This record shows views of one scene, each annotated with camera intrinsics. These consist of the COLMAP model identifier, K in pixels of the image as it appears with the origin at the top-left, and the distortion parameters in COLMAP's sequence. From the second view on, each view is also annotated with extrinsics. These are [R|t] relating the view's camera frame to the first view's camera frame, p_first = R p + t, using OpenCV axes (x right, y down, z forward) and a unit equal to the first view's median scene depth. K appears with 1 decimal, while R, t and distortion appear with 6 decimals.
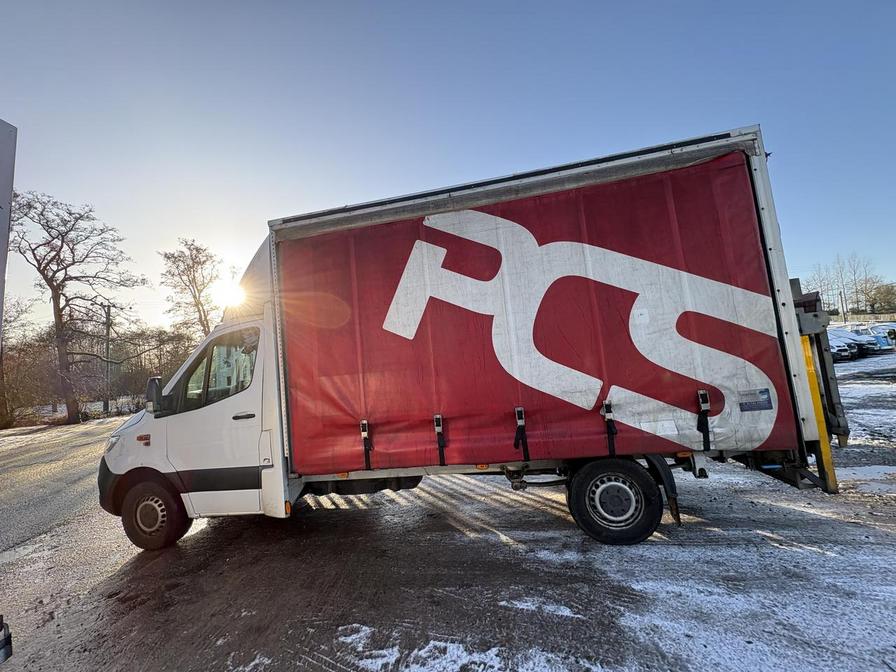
lens RADIAL K [[358.7, 0, 453.3], [0, 358.7, 340.9], [0, 0, 1]] dist [0.000173, 0.001749]
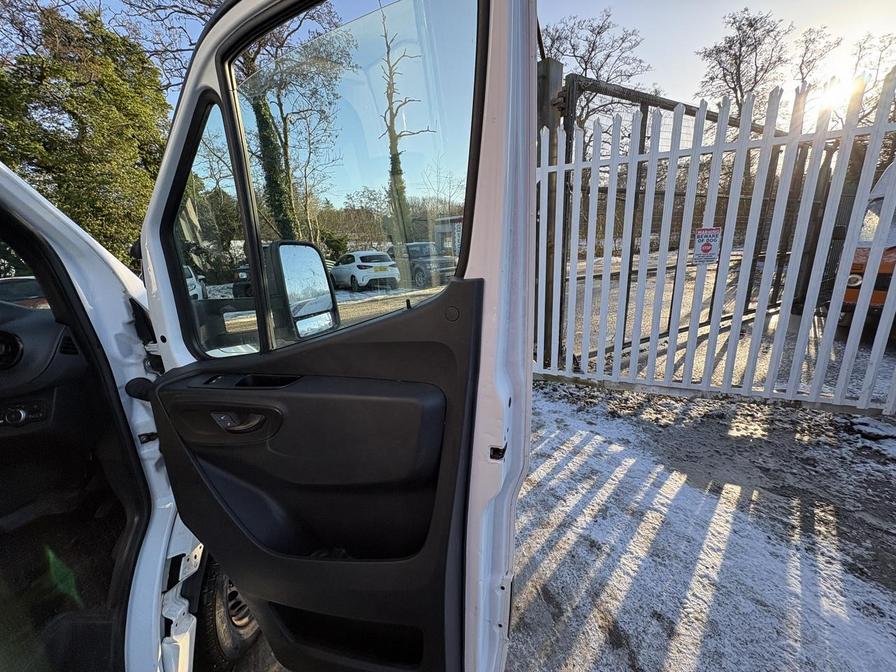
lens RADIAL K [[358.7, 0, 442.6], [0, 358.7, 337.0], [0, 0, 1]] dist [0.000173, 0.001749]
pose [[0.267842, 0.307792, -0.912976, -0.061602], [0.103318, 0.932958, 0.344840, 0.019519], [0.957907, -0.186690, 0.218085, 0.222008]]
